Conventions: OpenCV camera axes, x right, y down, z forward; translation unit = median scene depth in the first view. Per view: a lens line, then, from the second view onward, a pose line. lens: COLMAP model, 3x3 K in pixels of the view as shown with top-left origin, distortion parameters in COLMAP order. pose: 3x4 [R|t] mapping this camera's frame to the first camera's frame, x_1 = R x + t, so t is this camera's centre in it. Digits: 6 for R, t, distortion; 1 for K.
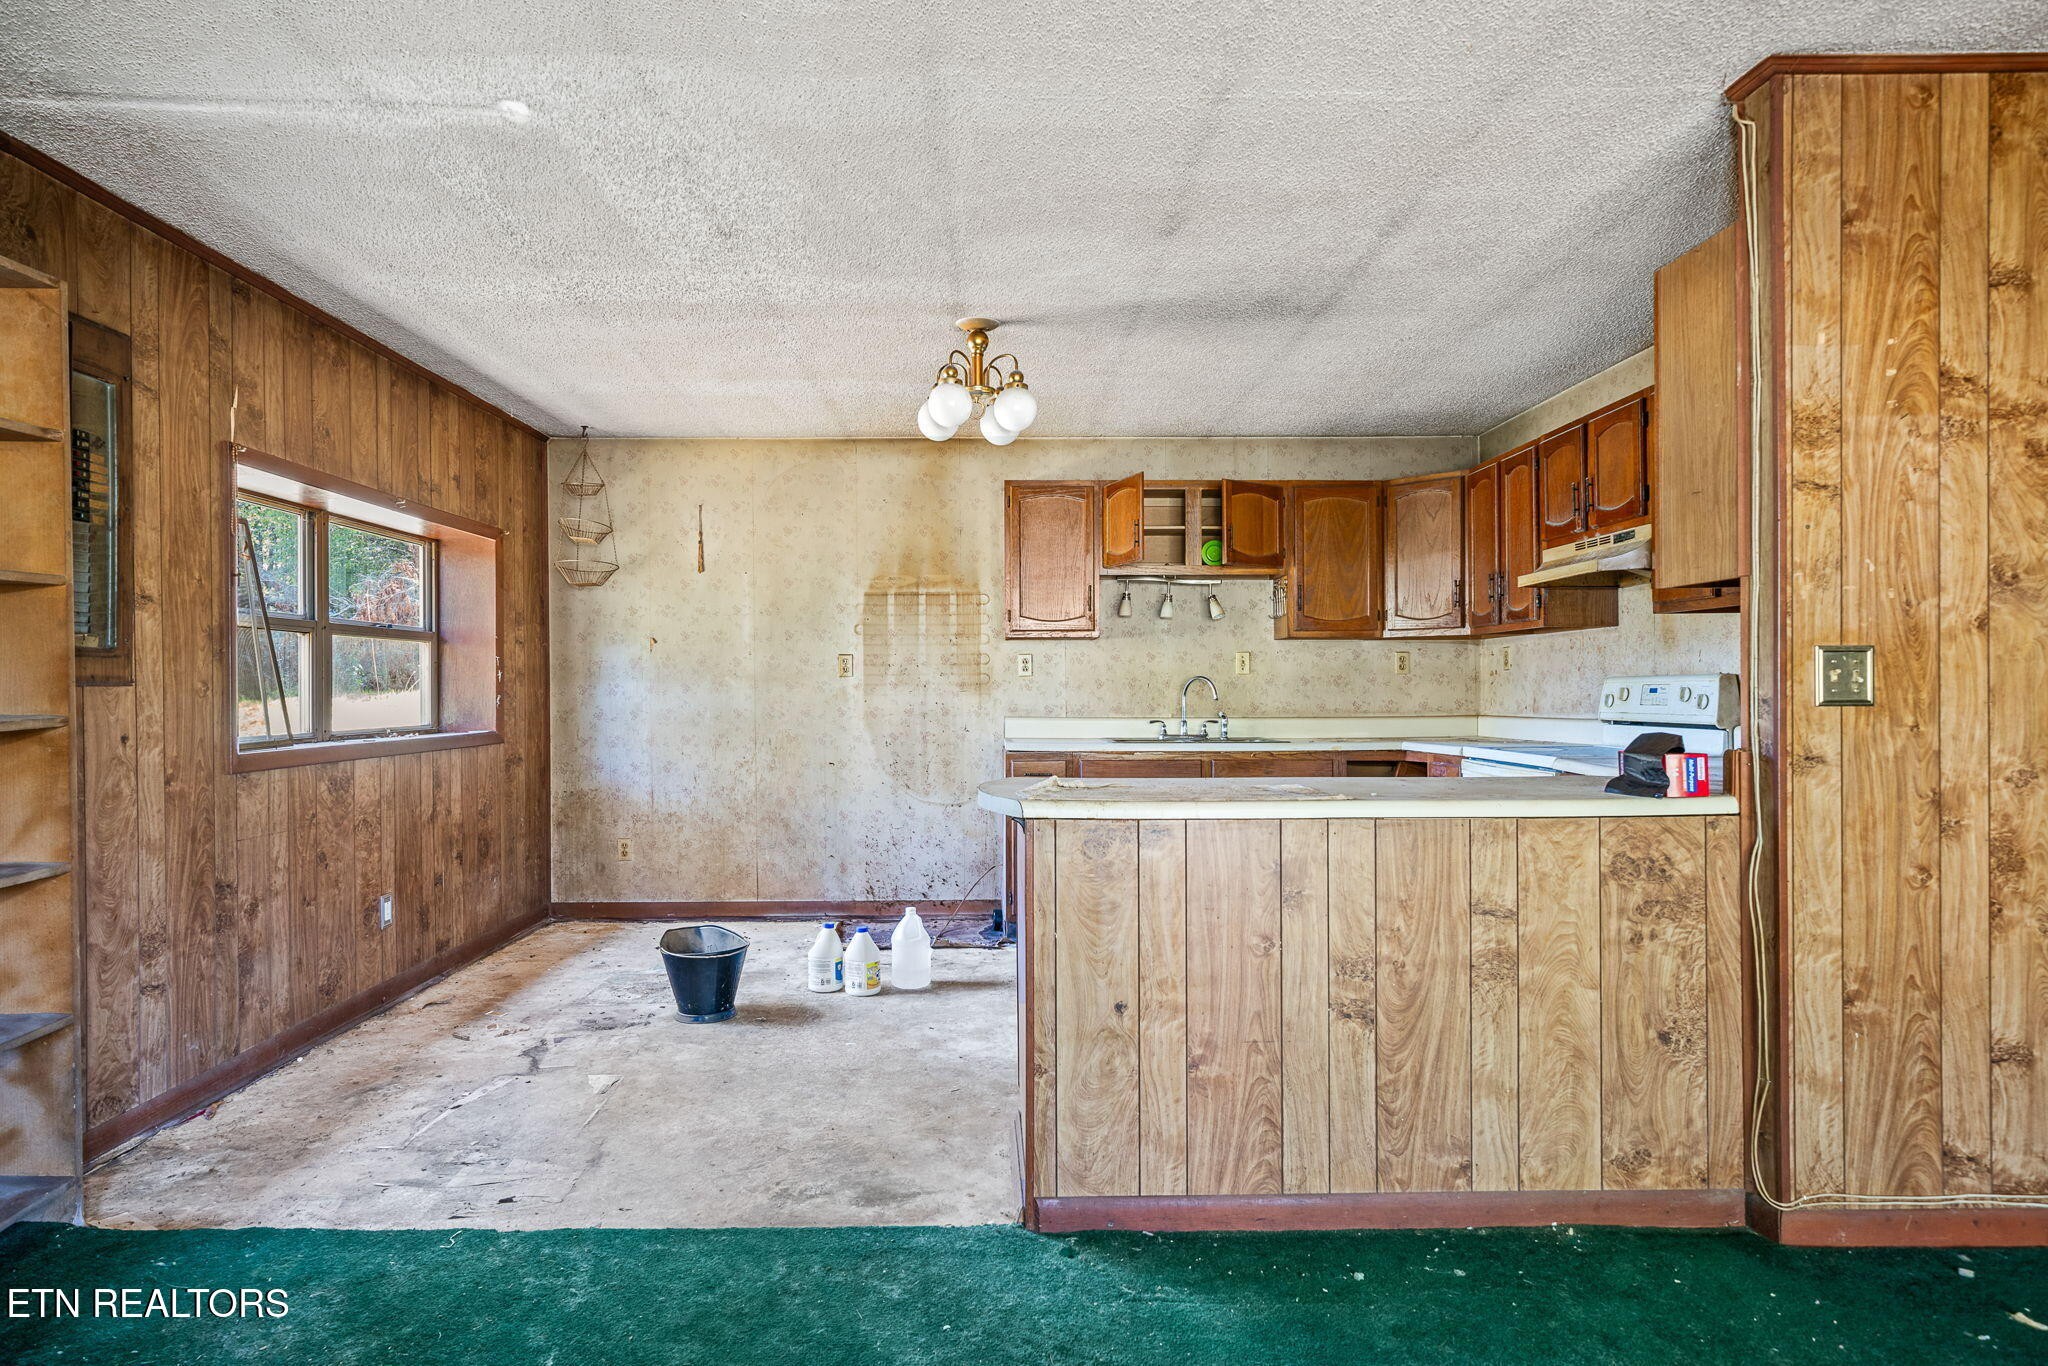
lens RADIAL K [[1165.7, 0, 1025.2], [0, 1165.7, 691.1], [0, 0, 1]] dist [-0.000105, 0.000397]
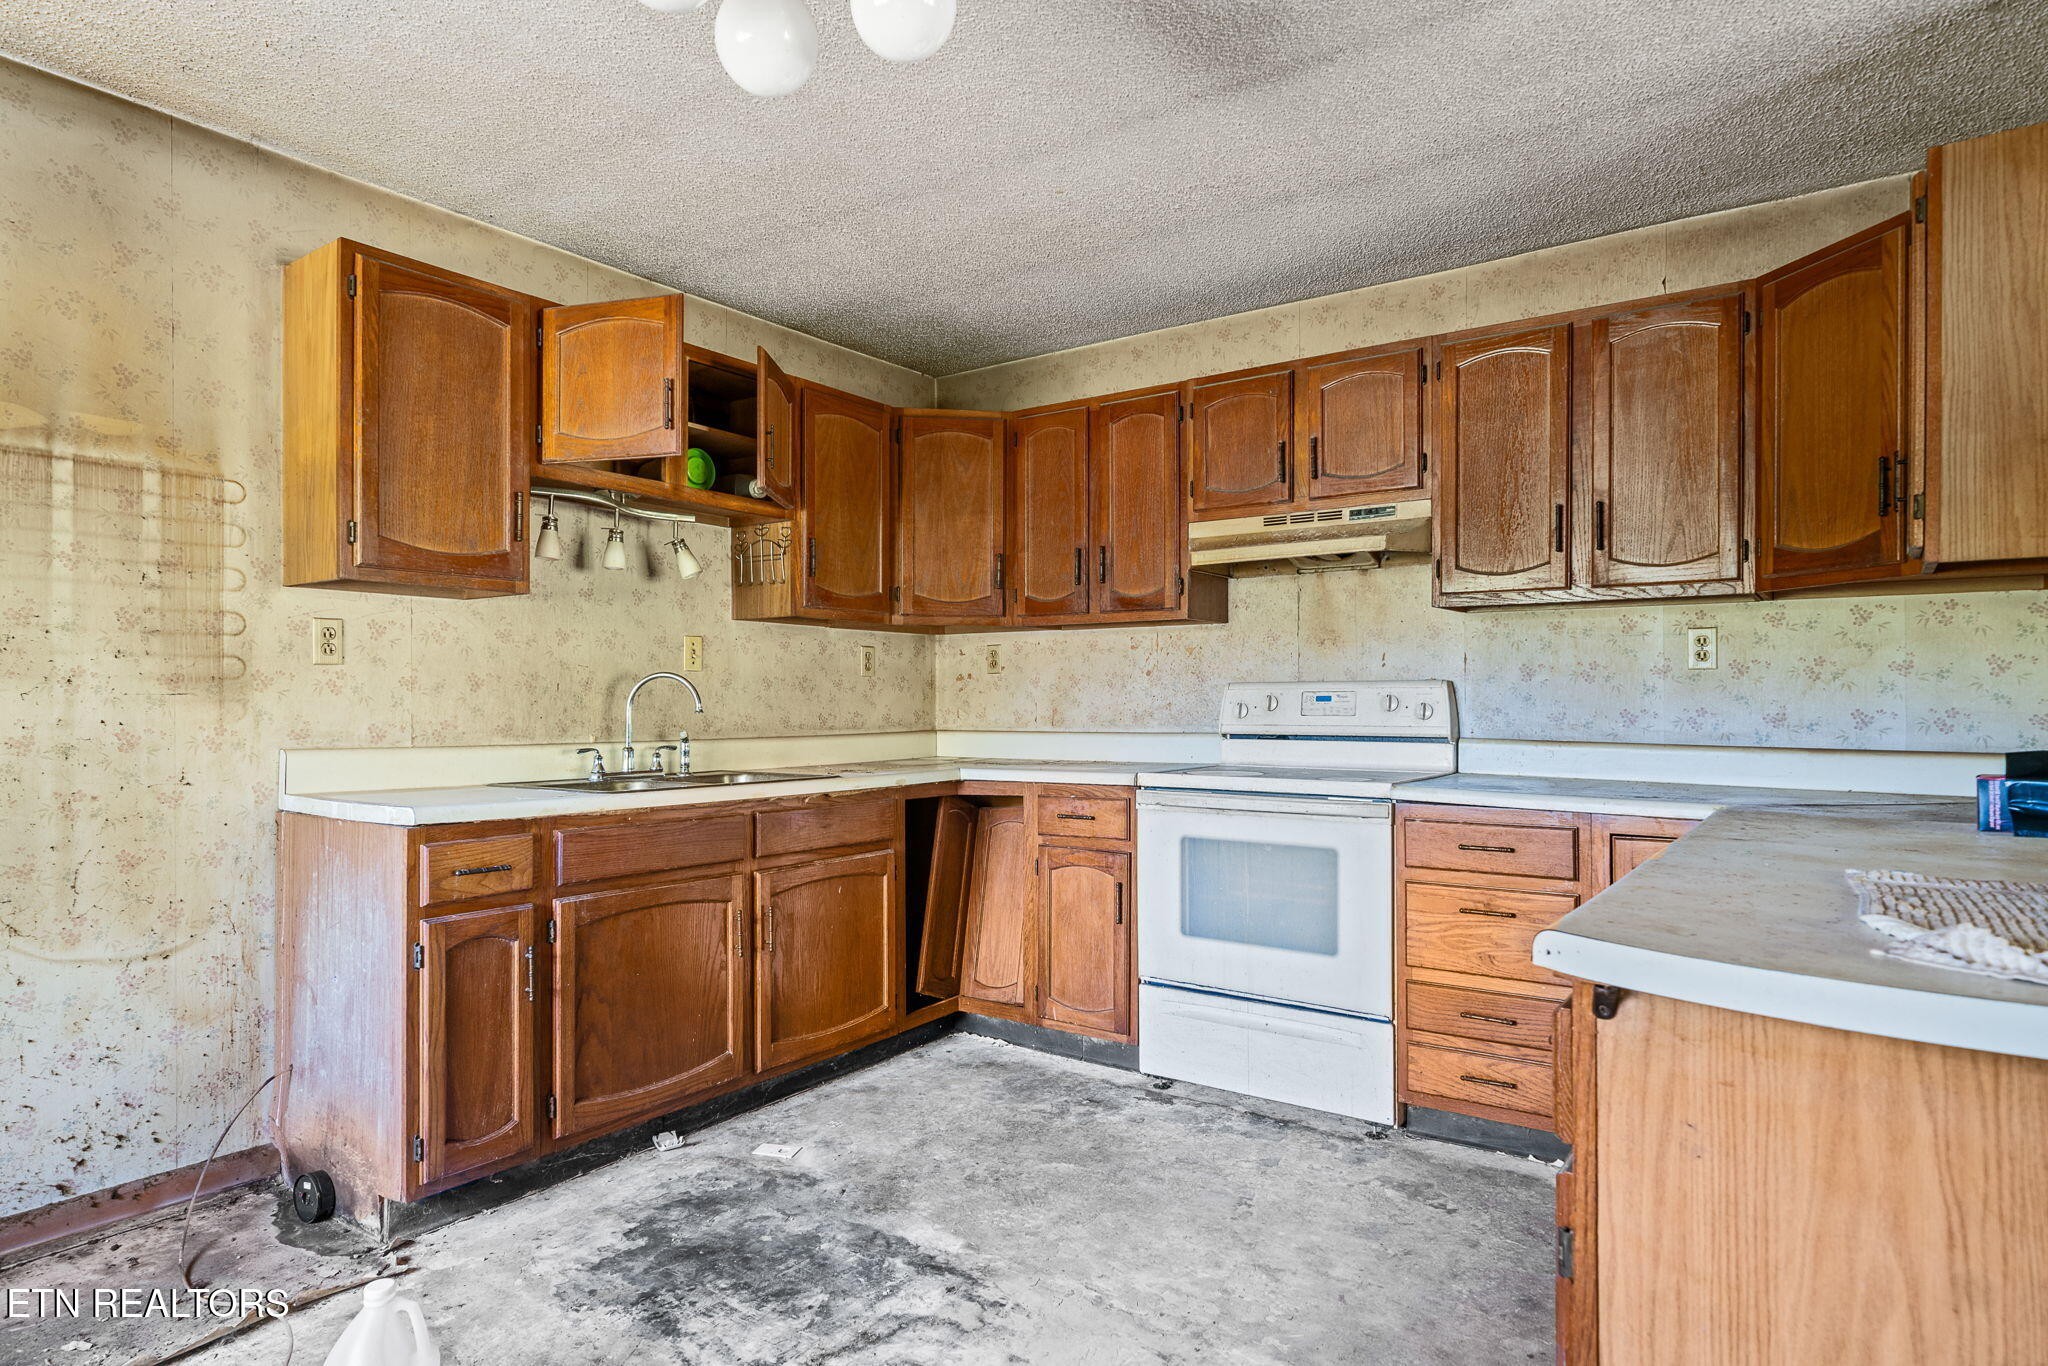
lens RADIAL K [[1165.7, 0, 1021.9], [0, 1165.7, 697.9], [0, 0, 1]] dist [-0.000105, 0.000397]
pose [[0.612413, 0.006056, 0.790515, -0.205619], [-0.001454, 0.999978, -0.006533, 0.003929], [-0.790536, 0.002851, 0.612408, 0.479378]]
